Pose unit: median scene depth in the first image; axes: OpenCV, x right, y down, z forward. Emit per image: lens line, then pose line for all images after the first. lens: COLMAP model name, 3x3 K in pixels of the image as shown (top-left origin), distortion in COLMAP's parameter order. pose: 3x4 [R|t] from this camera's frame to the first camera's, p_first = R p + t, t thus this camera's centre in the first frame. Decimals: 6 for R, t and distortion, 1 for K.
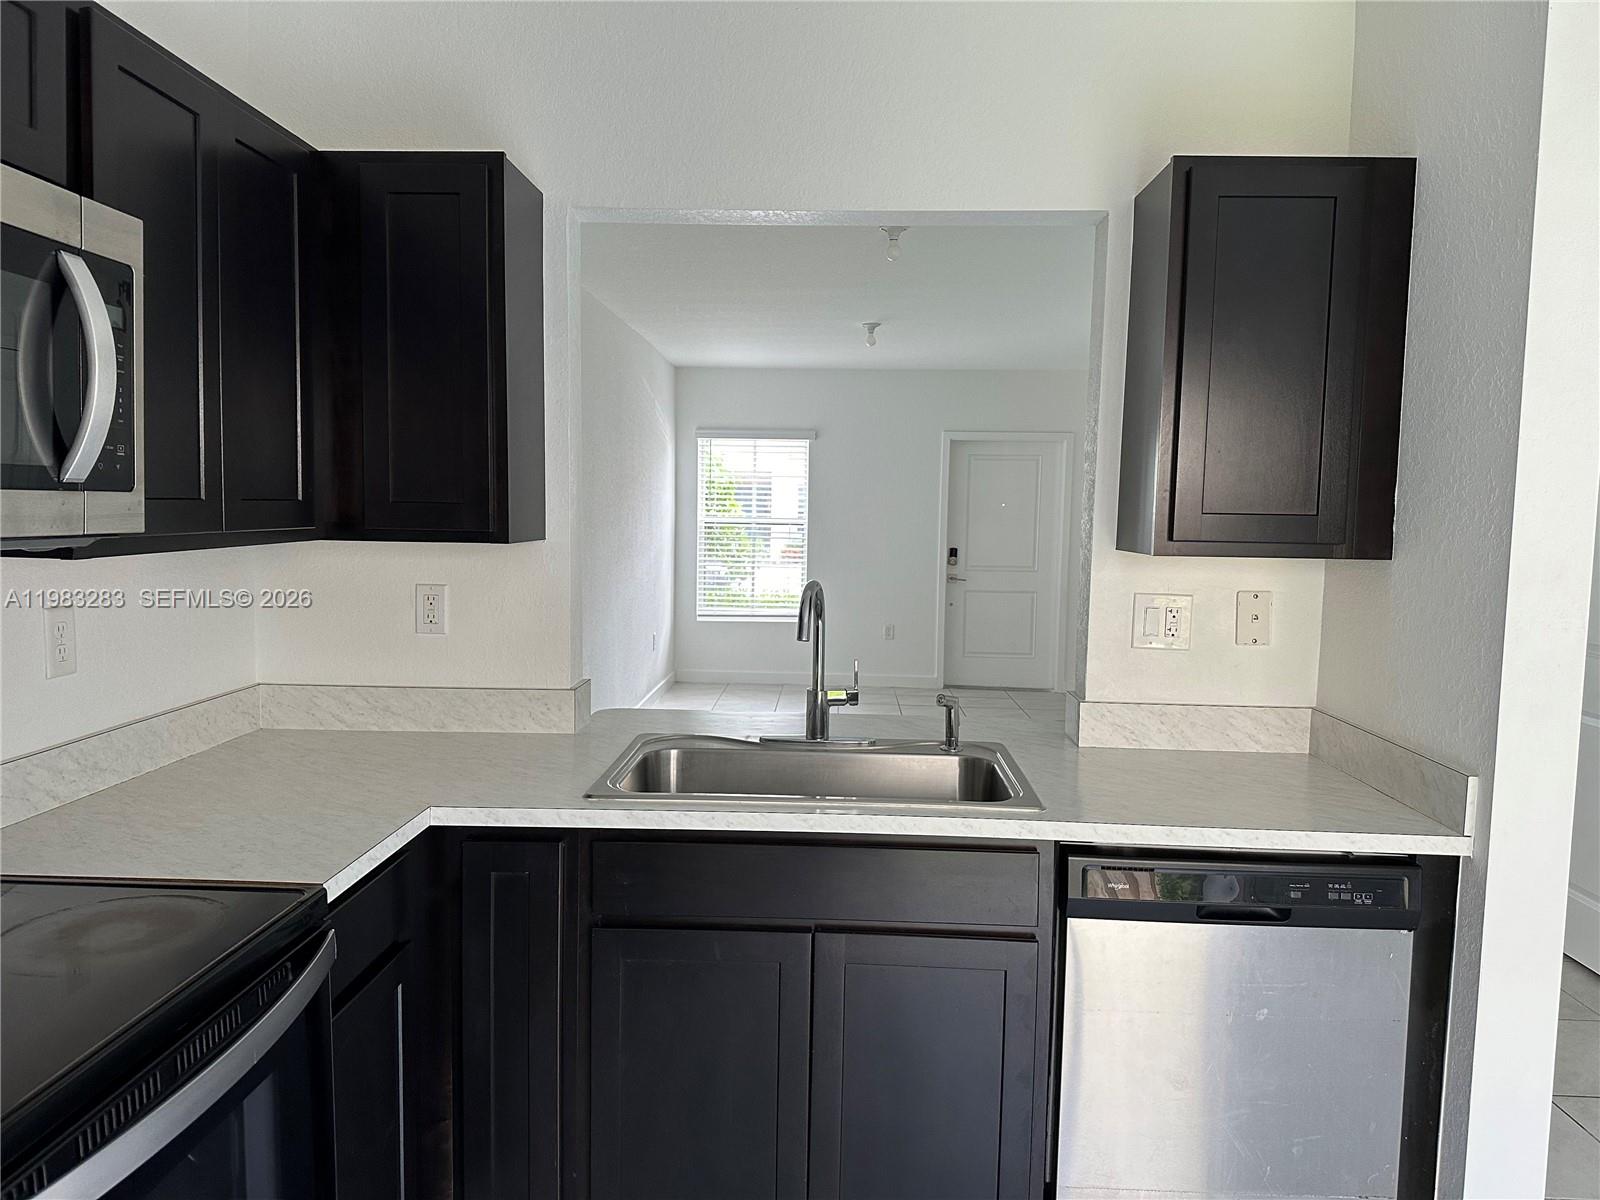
lens RADIAL K [[1109.5, 0, 800.0], [0, 1109.5, 600.0], [0, 0, 1]] dist [0.114182, -0.173058]
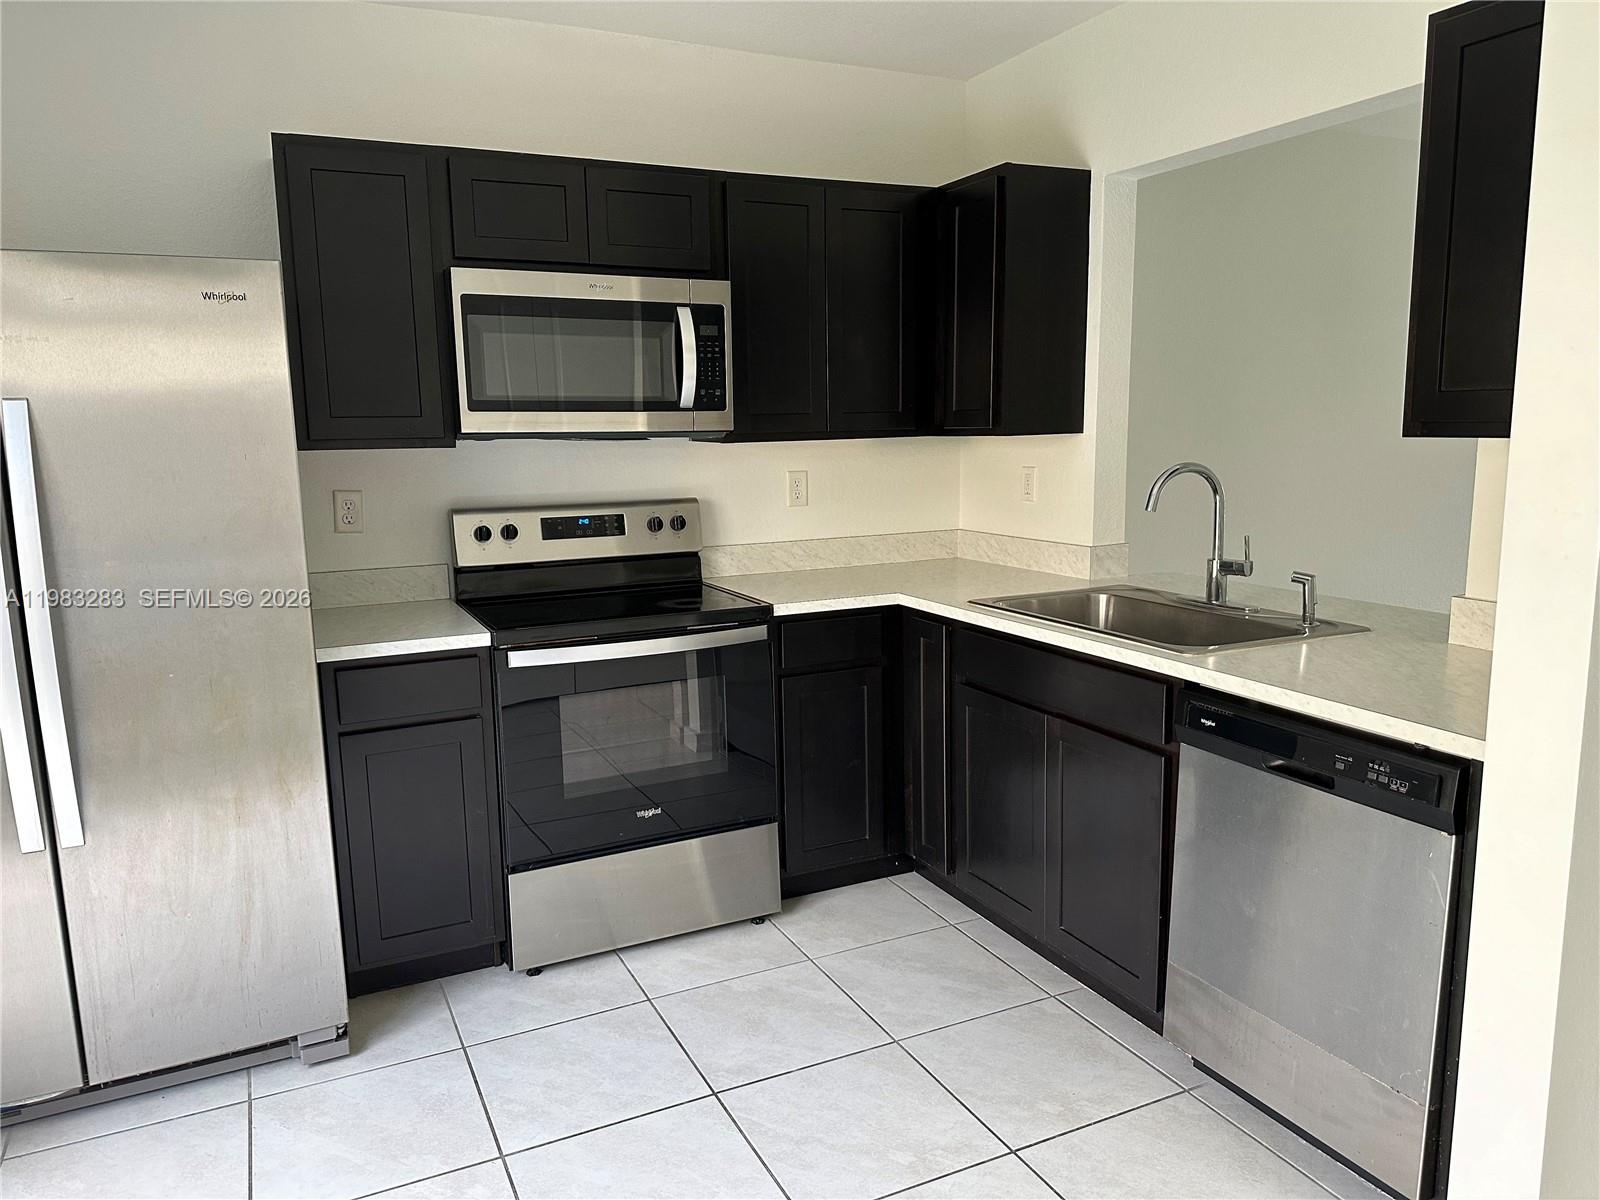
lens RADIAL K [[1124.9, 0, 807.5], [0, 1124.9, 599.2], [0, 0, 1]] dist [0.113304, -0.186701]
pose [[0.465221, 0.111486, -0.878146, 0.958965], [-0.048350, 0.993757, 0.100549, 0.026153], [0.883873, -0.004319, 0.467707, 0.077833]]
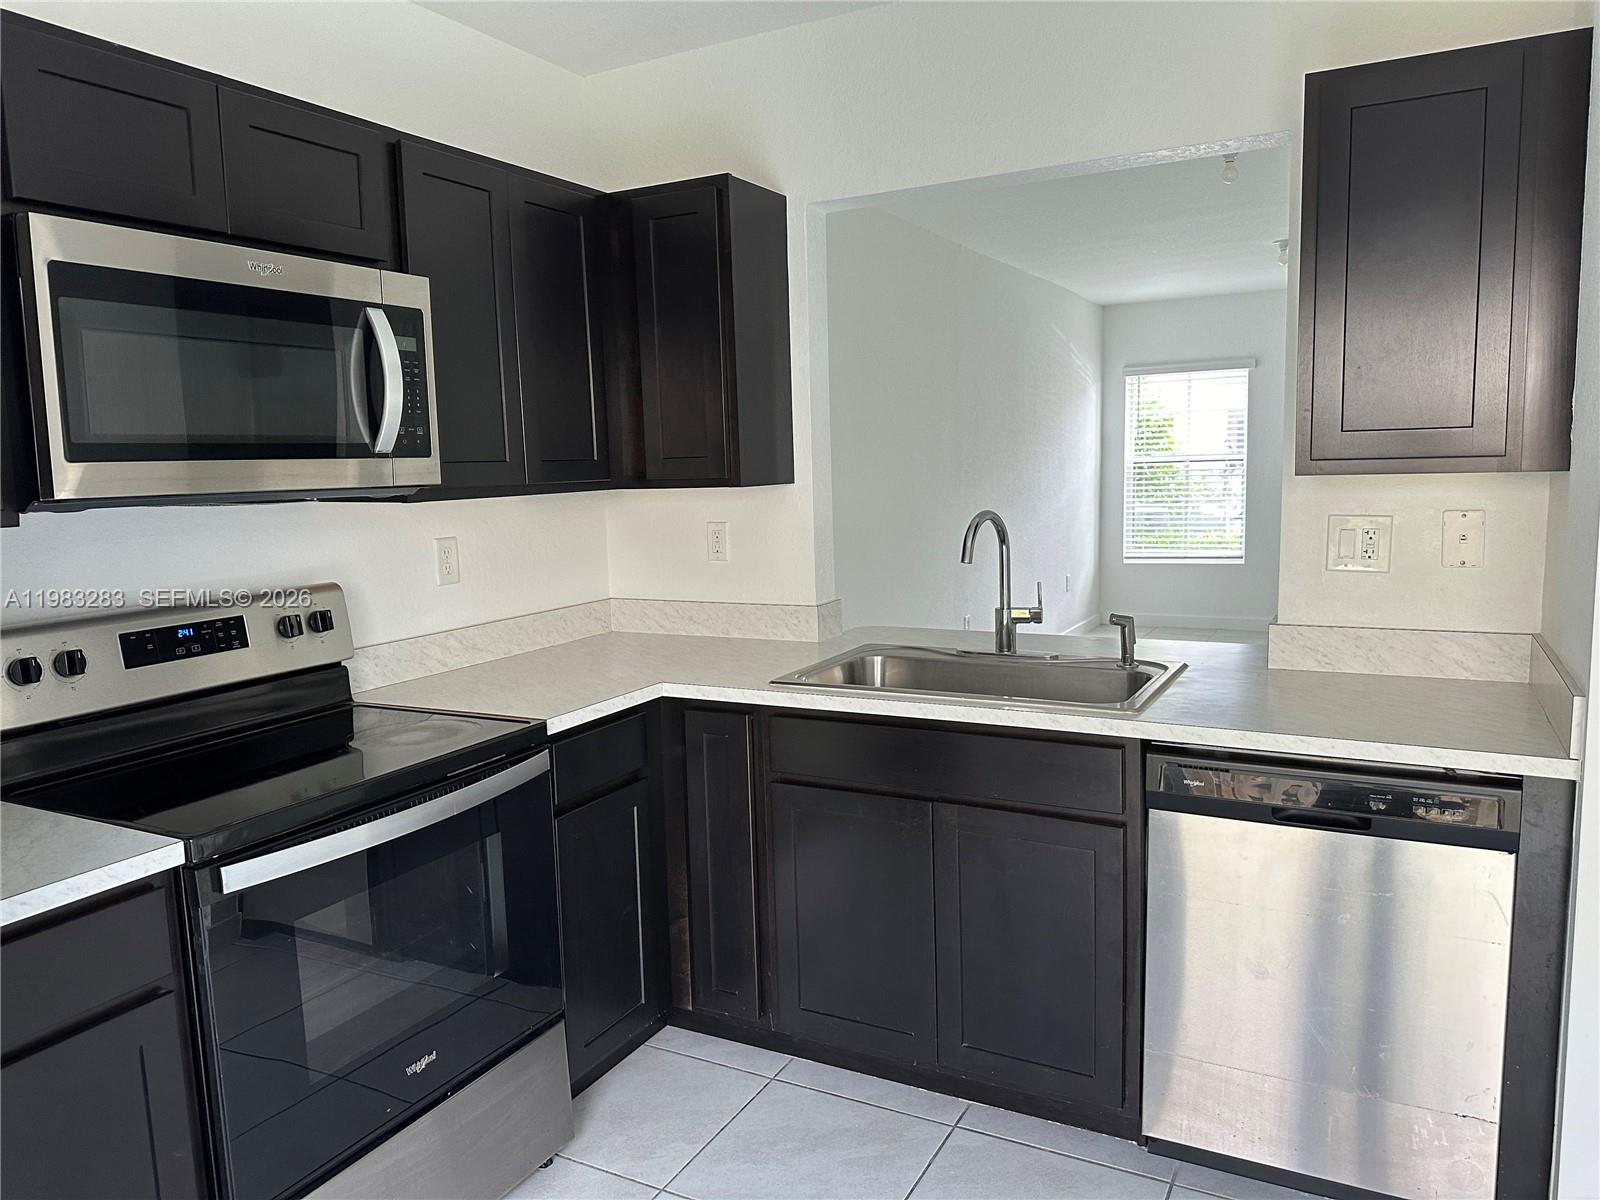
lens RADIAL K [[1124.9, 0, 807.5], [0, 1124.9, 599.2], [0, 0, 1]] dist [0.113304, -0.186701]
pose [[0.898743, 0.010339, -0.438354, 0.370512], [0.008755, 0.999100, 0.041515, 0.025230], [0.438388, -0.041150, 0.897843, -0.119756]]
